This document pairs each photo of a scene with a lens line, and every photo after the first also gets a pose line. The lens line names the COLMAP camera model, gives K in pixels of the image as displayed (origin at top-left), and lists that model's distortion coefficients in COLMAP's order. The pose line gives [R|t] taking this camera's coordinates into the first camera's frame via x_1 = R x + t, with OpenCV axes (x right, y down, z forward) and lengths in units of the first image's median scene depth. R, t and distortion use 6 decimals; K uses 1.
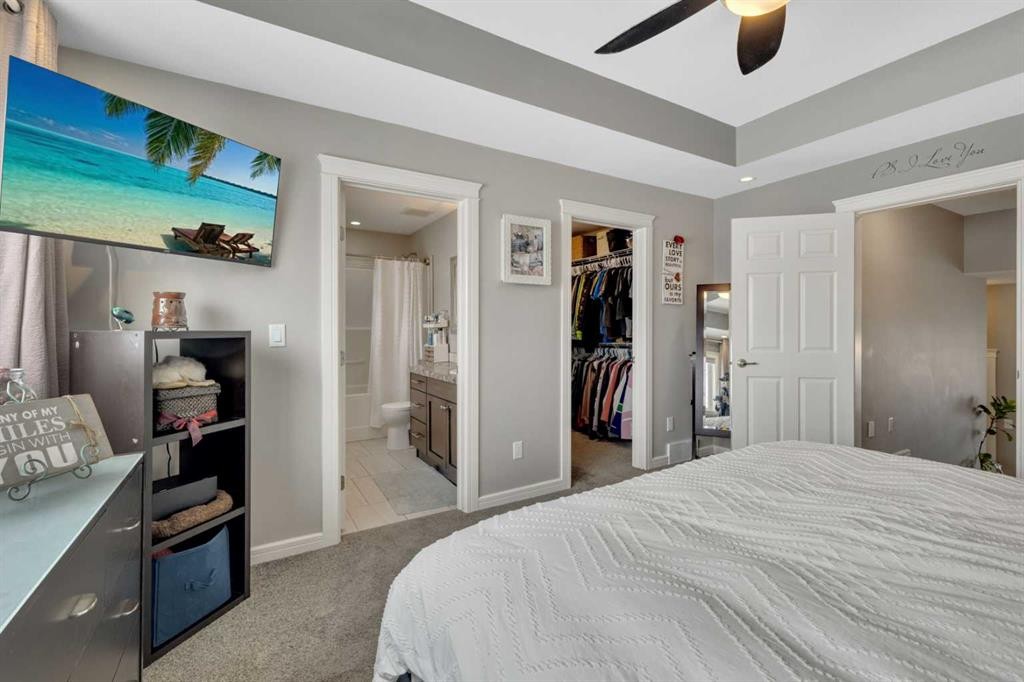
lens RADIAL K [[437.2, 0, 512.0], [0, 437.2, 341.0], [0, 0, 1]] dist [-0.000472, -0.000035]
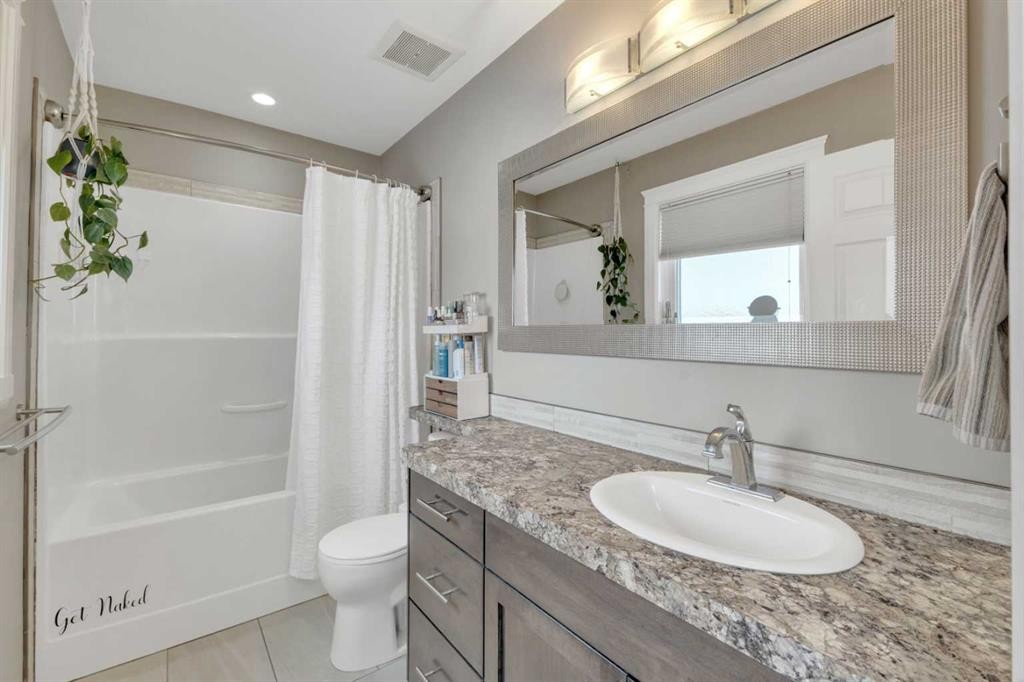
lens RADIAL K [[437.2, 0, 512.0], [0, 437.2, 341.0], [0, 0, 1]] dist [-0.000472, -0.000035]
pose [[0.991290, 0.005766, 0.131569, -0.180770], [-0.002774, 0.999734, -0.022910, -0.014950], [-0.131666, 0.022345, 0.991042, 0.586312]]
